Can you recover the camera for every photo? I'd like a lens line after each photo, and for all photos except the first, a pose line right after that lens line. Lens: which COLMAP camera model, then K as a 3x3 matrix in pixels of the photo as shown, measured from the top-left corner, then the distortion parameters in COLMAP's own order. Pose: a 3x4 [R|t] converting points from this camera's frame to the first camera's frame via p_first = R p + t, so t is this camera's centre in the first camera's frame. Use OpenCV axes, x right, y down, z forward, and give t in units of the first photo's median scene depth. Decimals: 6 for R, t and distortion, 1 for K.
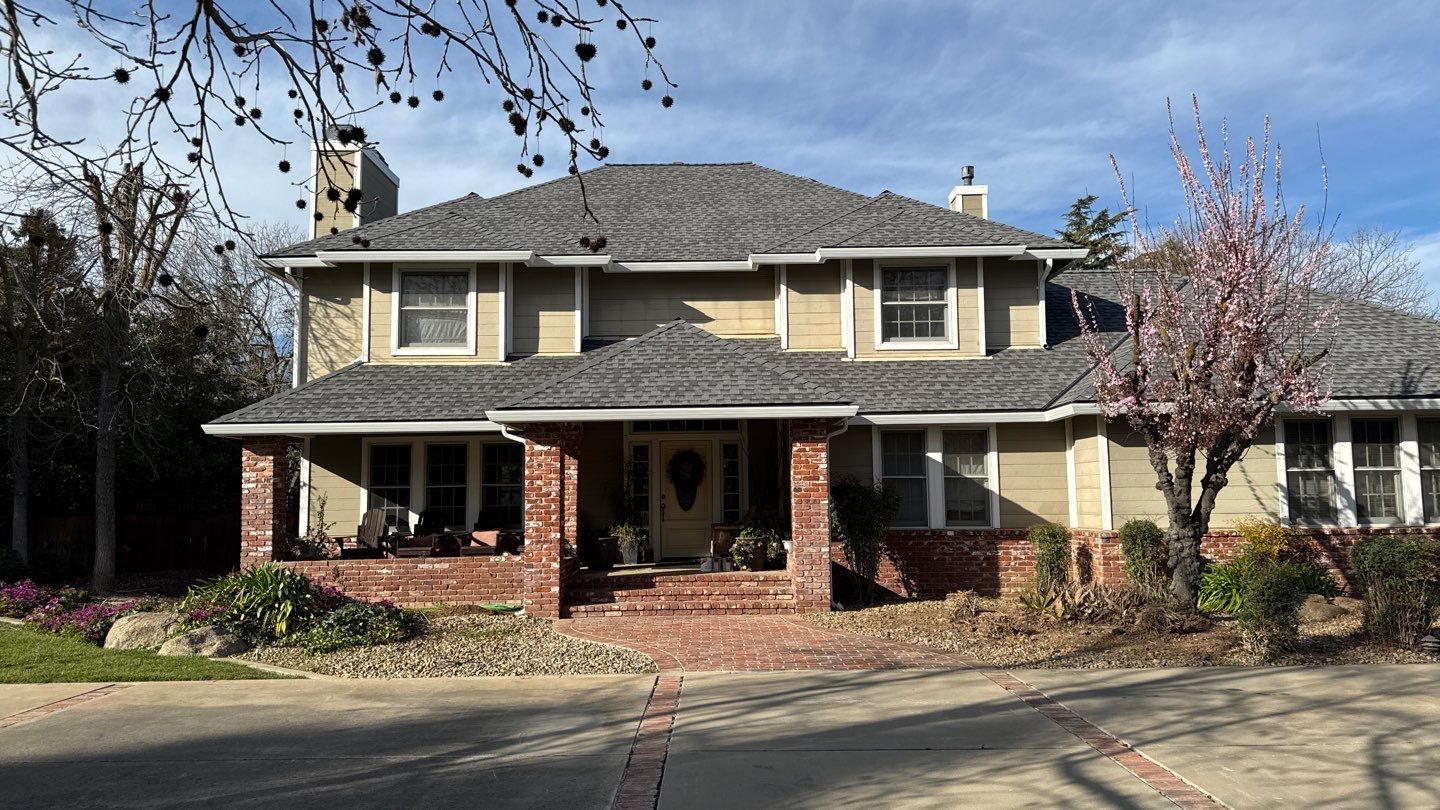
lens RADIAL K [[1034.6, 0, 714.1], [0, 1034.6, 412.1], [0, 0, 1]] dist [0.057882, -0.060608]
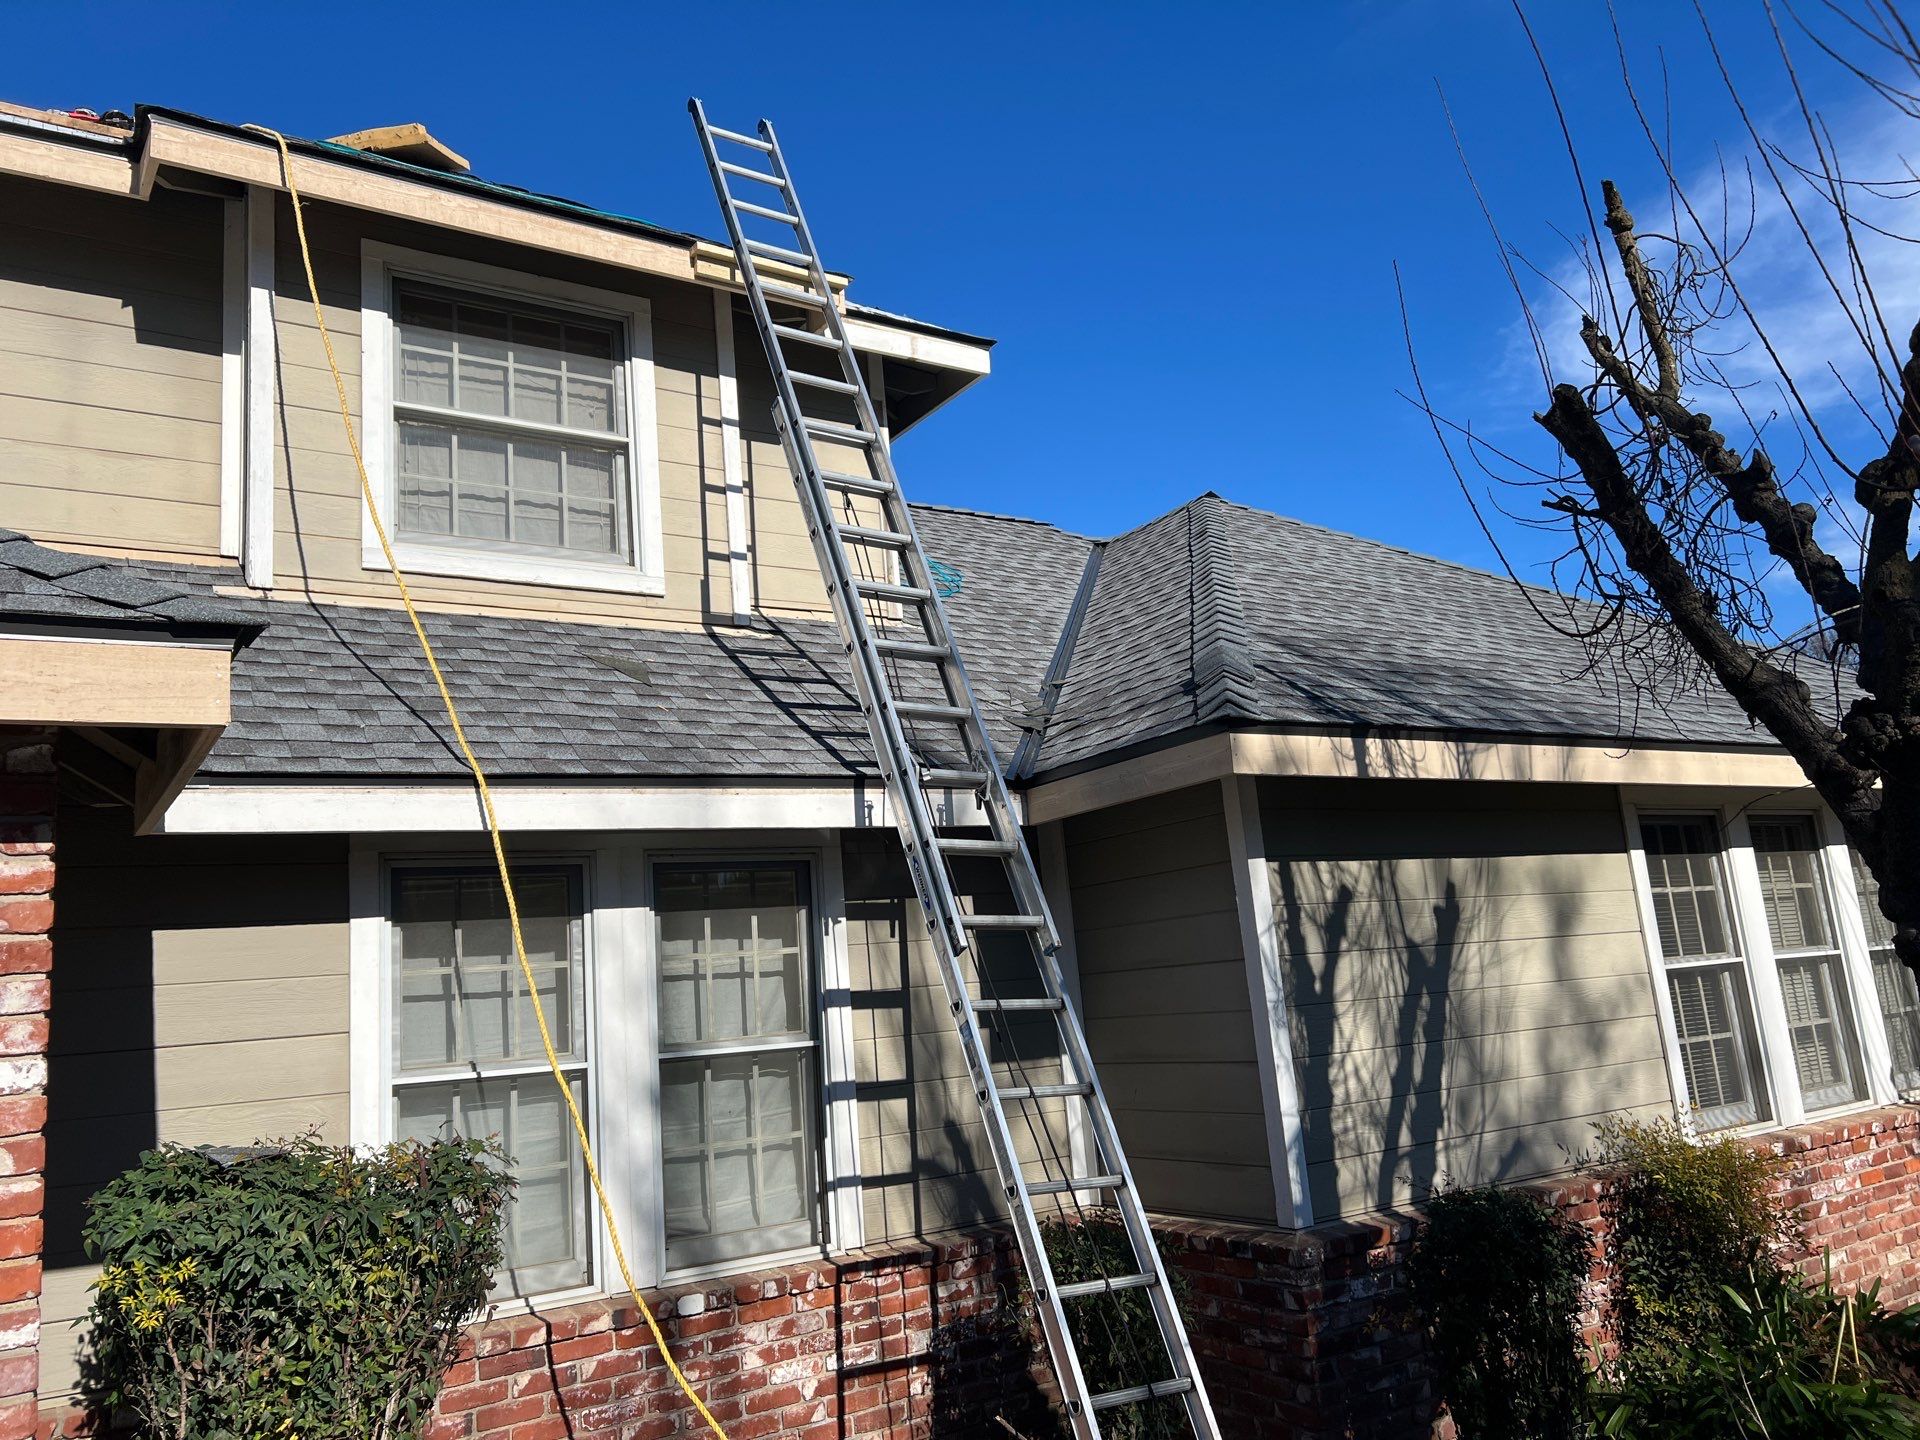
lens RADIAL K [[1456.6, 0, 954.8], [0, 1456.6, 699.3], [0, 0, 1]] dist [0.027417, -0.001468]
pose [[0.830034, 0.061958, 0.554260, 0.084177], [0.017015, 0.990534, -0.136207, 0.027206], [-0.557453, 0.122487, 0.821123, 0.671103]]
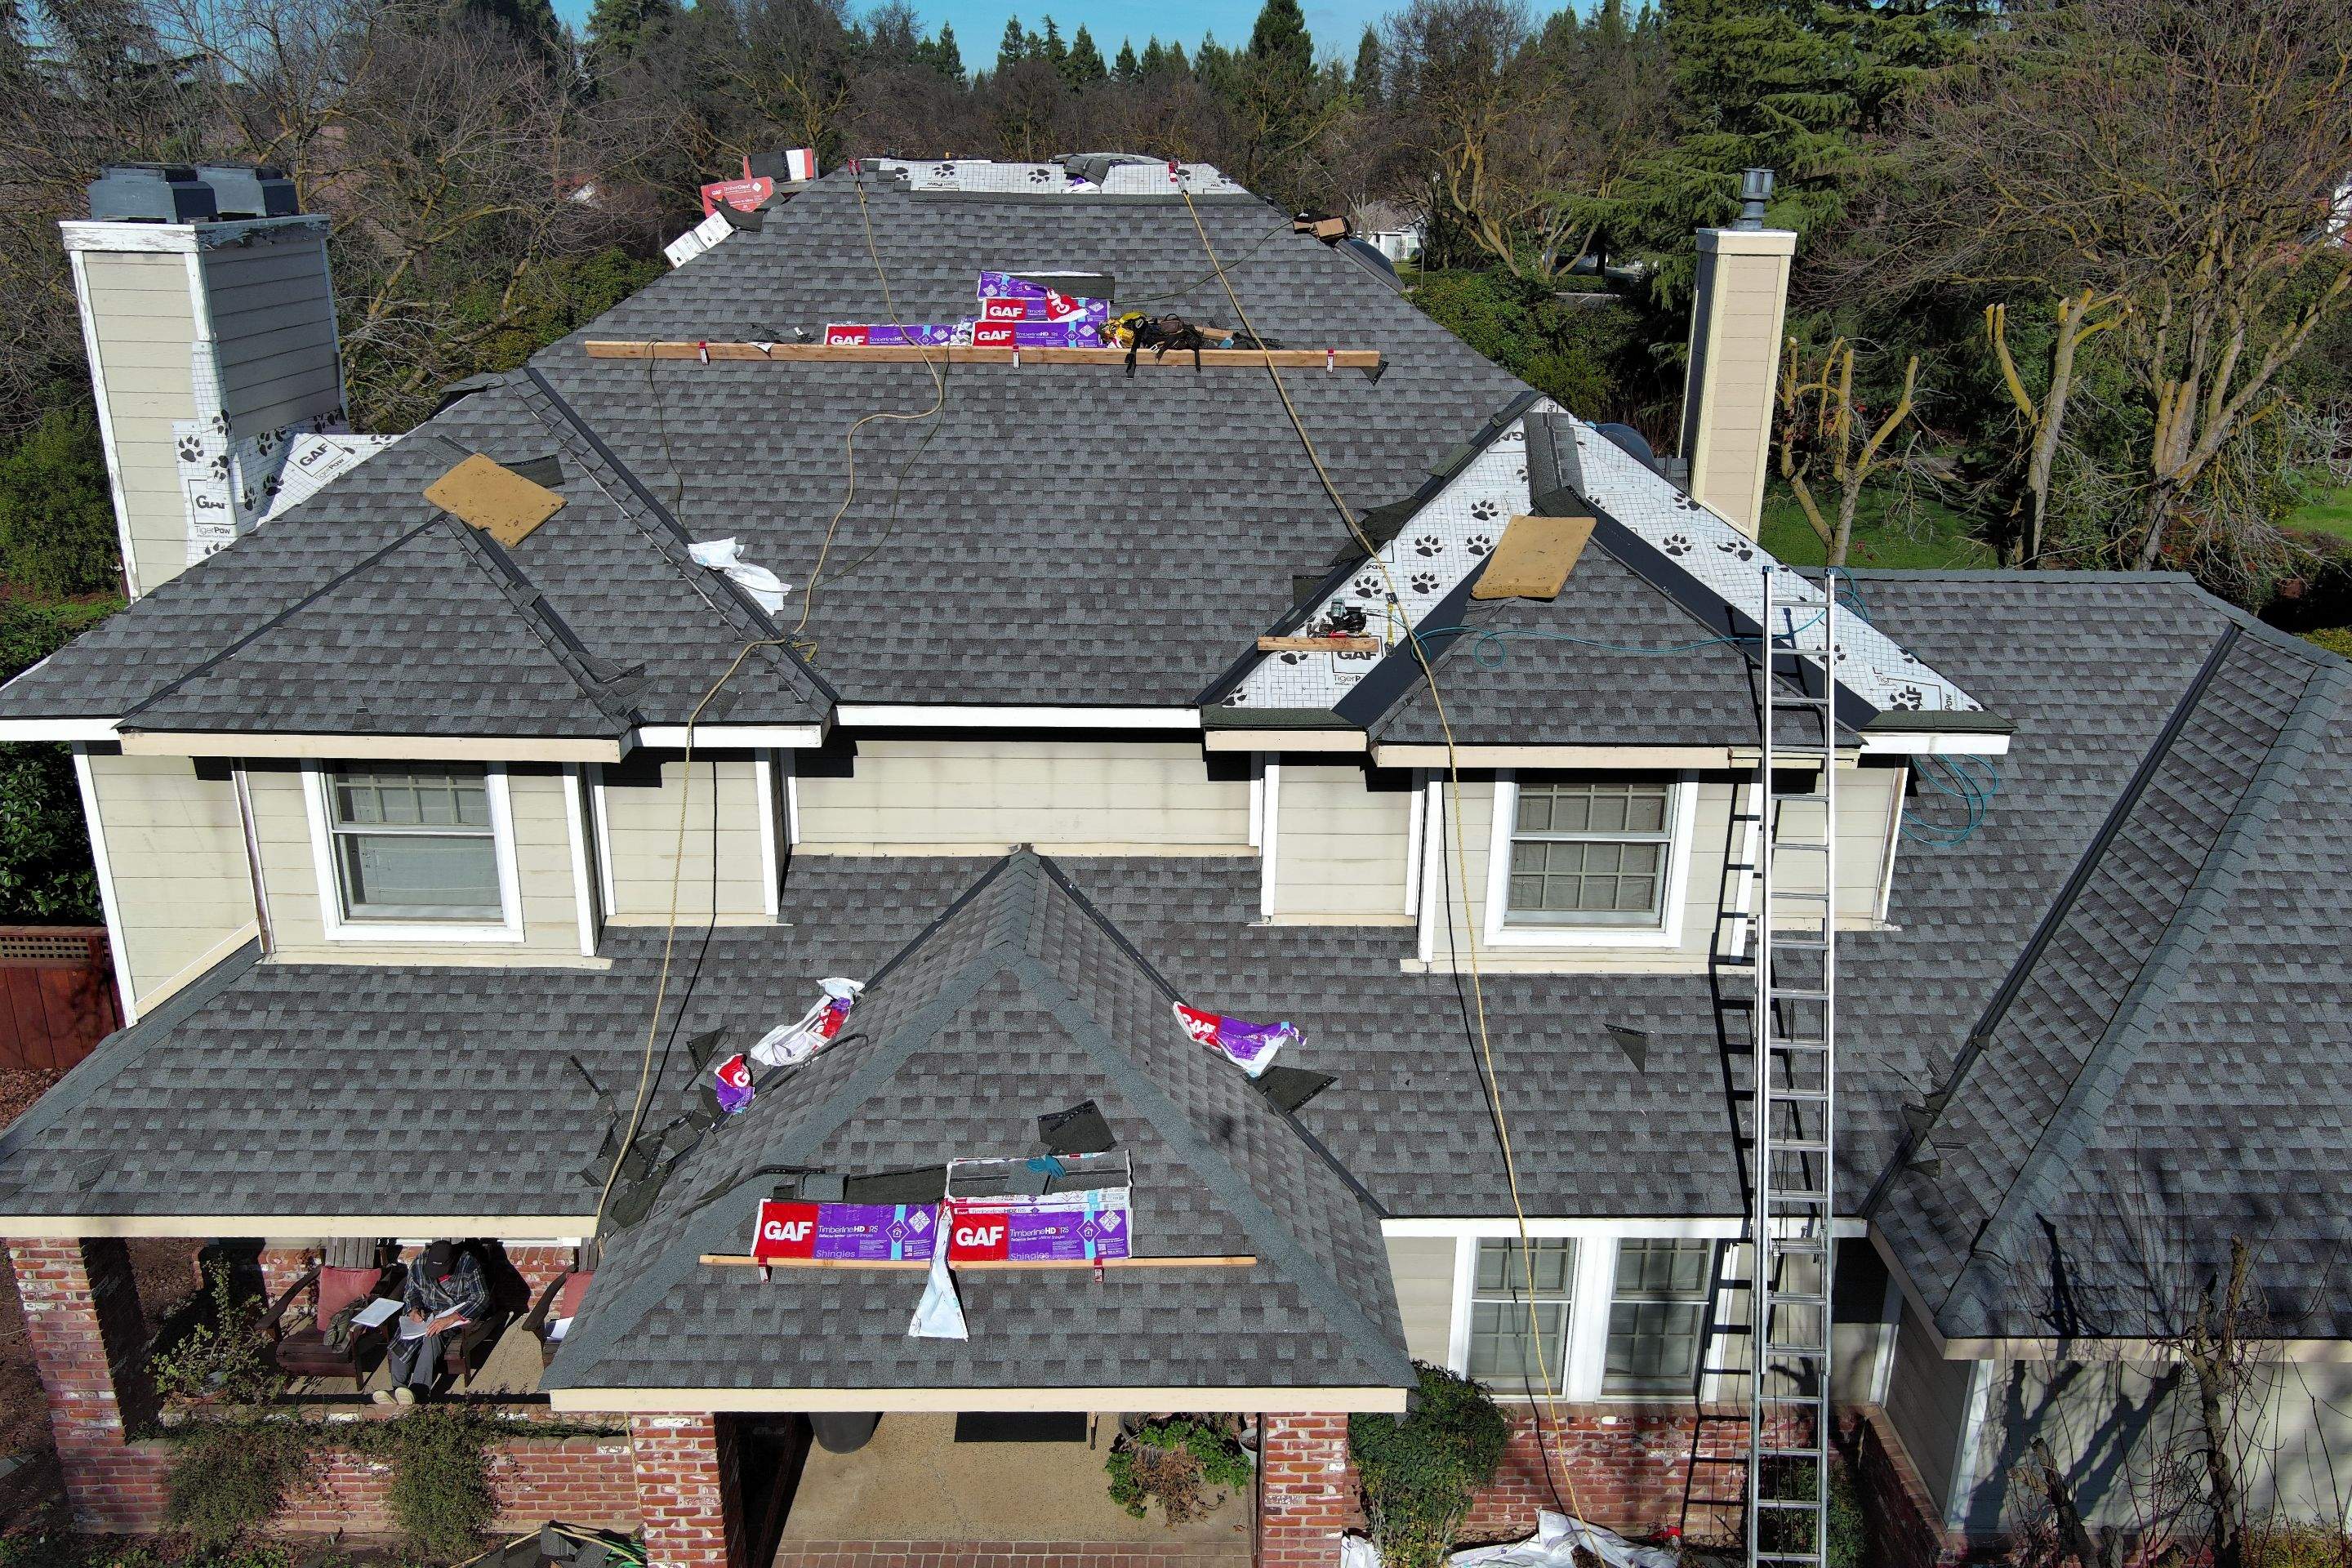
lens RADIAL K [[1796.9, 0, 1159.0], [0, 1796.9, 799.0], [0, 0, 1]] dist [-0.012466, 0.018591]
pose [[0.999797, 0.018964, 0.006812, 0.020268], [-0.020078, 0.908939, 0.416445, -0.448064], [0.001706, -0.416497, 0.909135, 0.395148]]
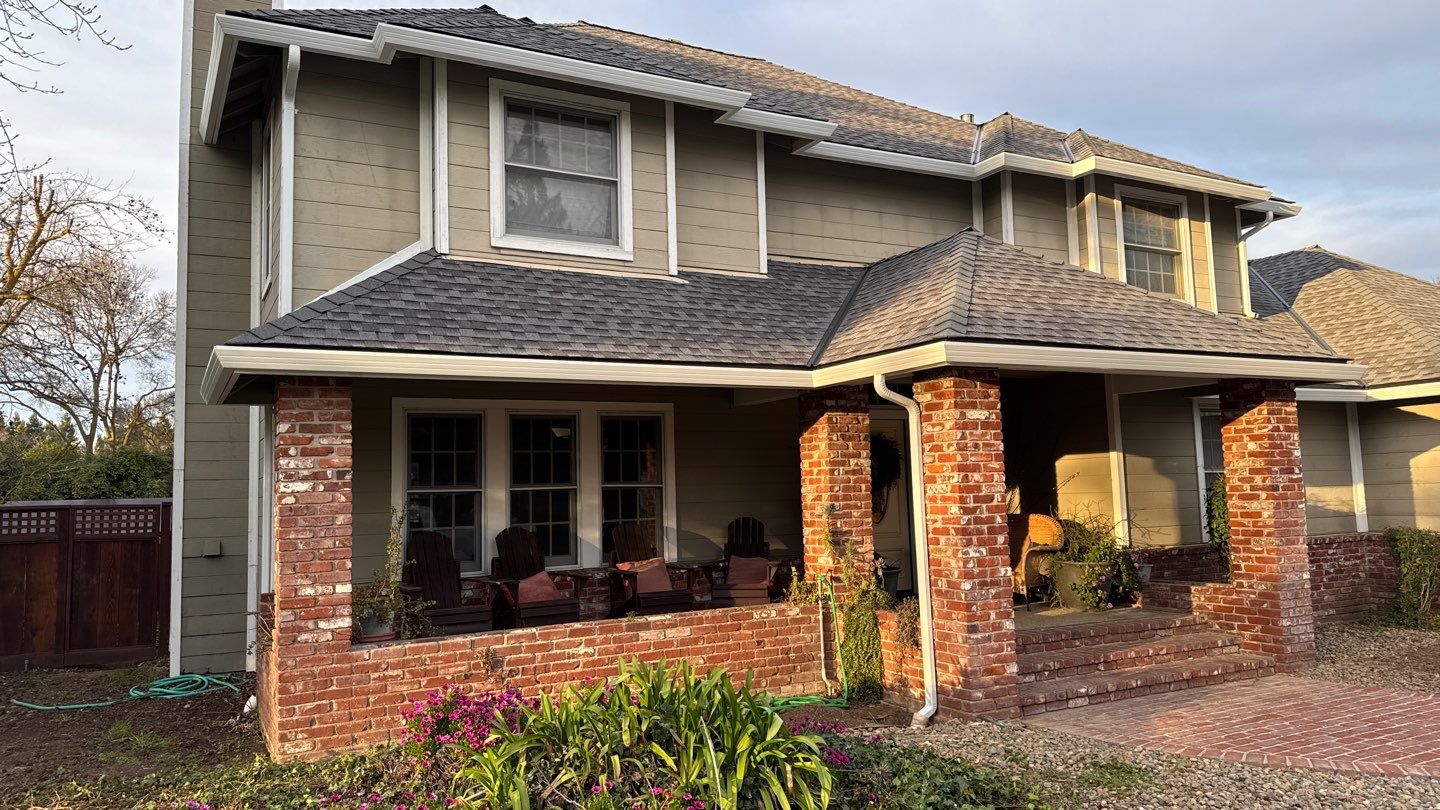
lens RADIAL K [[997.6, 0, 712.2], [0, 997.6, 402.8], [0, 0, 1]] dist [0.046560, -0.009944]
pose [[0.888111, 0.031676, 0.458537, -0.482750], [-0.024787, 0.999471, -0.021036, 0.038259], [-0.458961, 0.007316, 0.888426, 0.521379]]
